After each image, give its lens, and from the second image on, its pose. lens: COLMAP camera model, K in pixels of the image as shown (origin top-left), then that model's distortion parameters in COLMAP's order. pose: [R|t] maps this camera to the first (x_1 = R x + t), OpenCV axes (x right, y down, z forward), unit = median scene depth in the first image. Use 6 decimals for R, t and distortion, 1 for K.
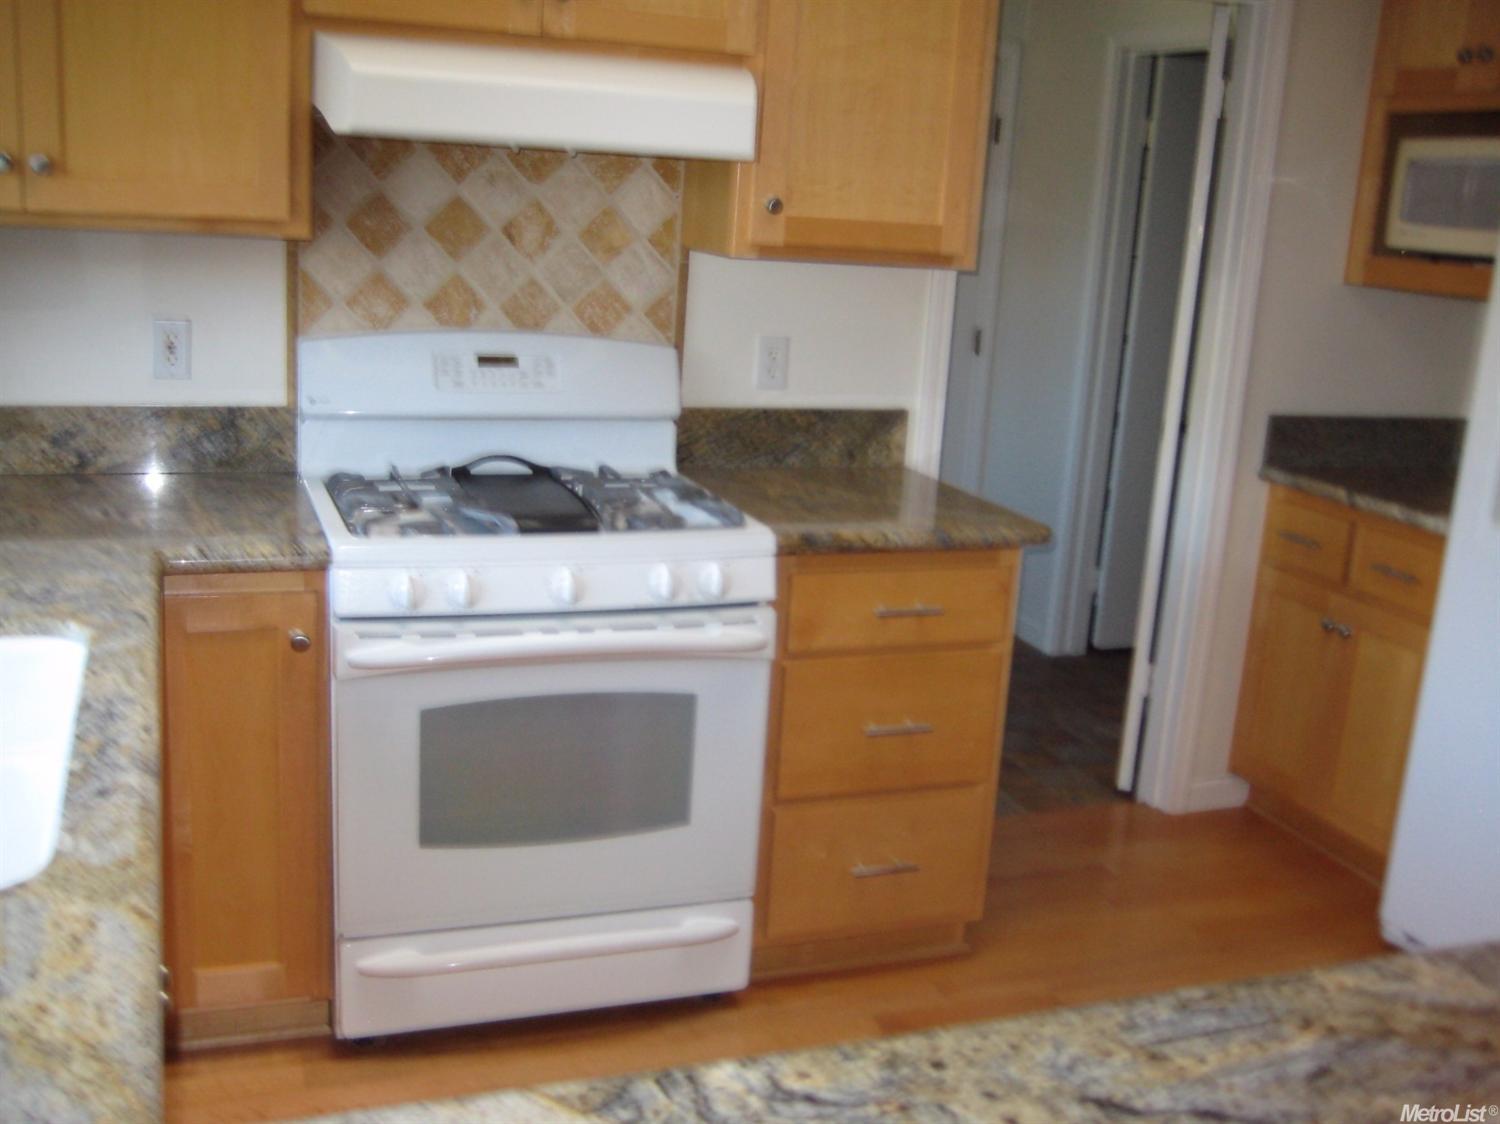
lens RADIAL K [[1520.5, 0, 747.3], [0, 1520.5, 560.0], [0, 0, 1]] dist [-0.096624, 0.000000]
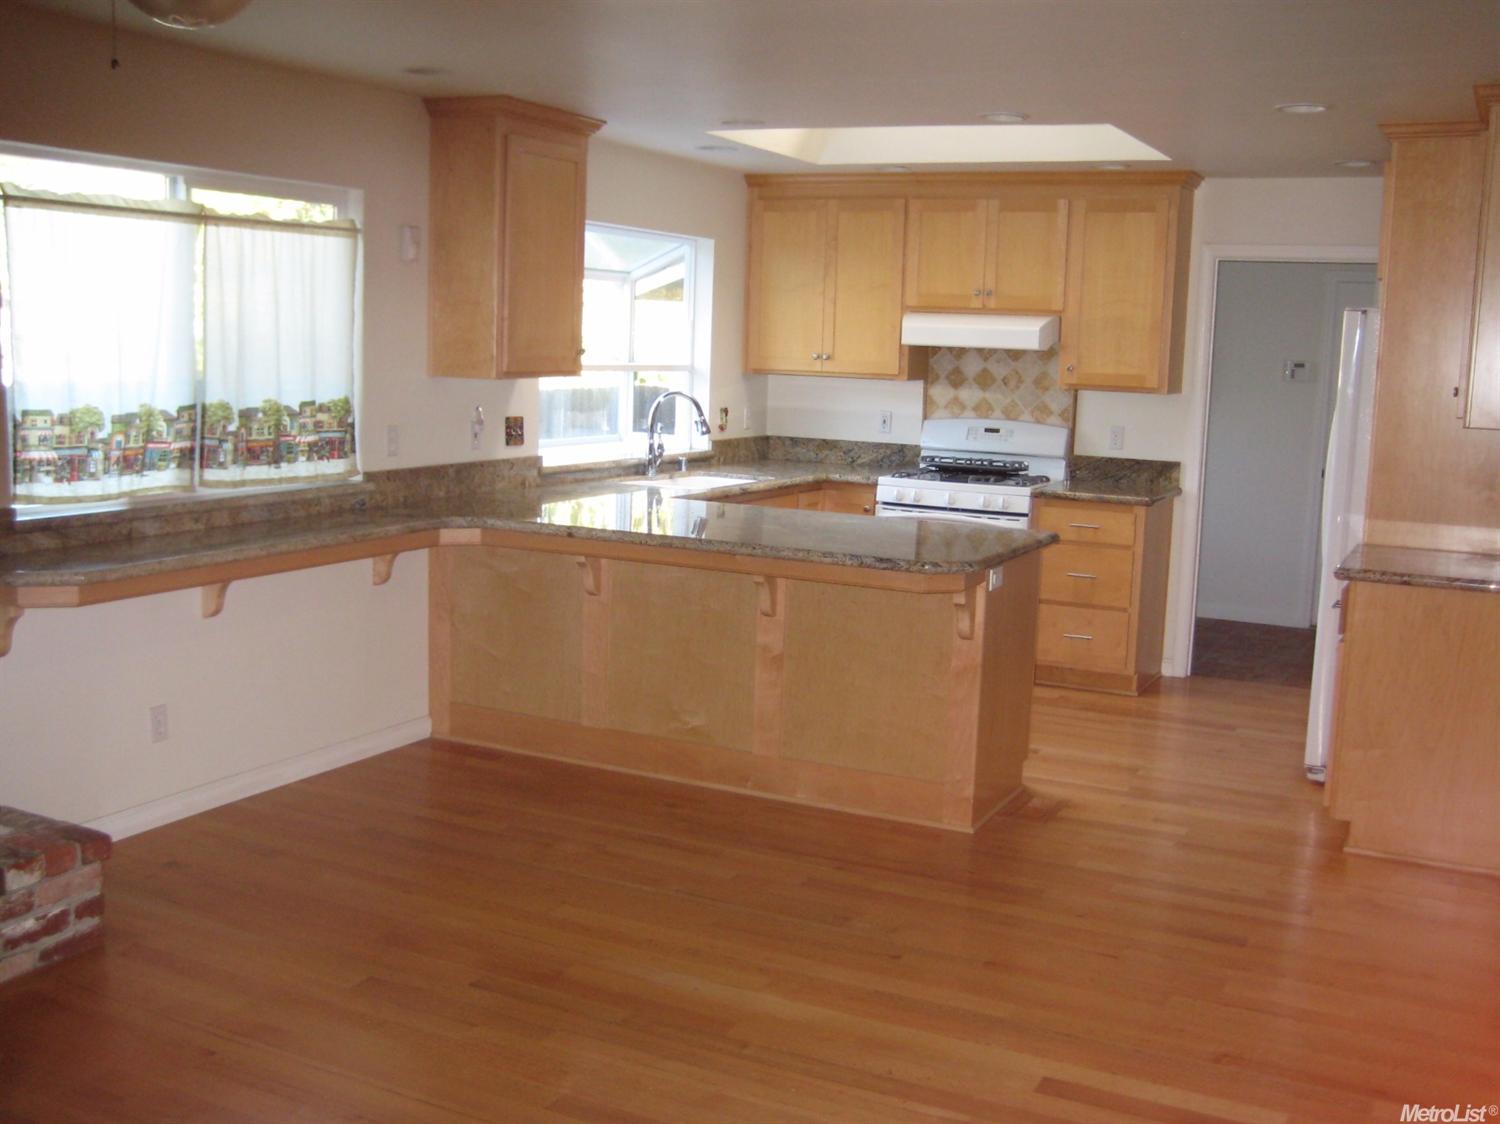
lens RADIAL K [[1520.5, 0, 751.5], [0, 1520.5, 561.2], [0, 0, 1]] dist [-0.096624, 0.000000]
pose [[0.666380, 0.064934, -0.742780, 1.481047], [-0.167521, 0.983770, -0.064289, 0.318289], [0.726550, 0.167272, 0.666442, -0.965885]]
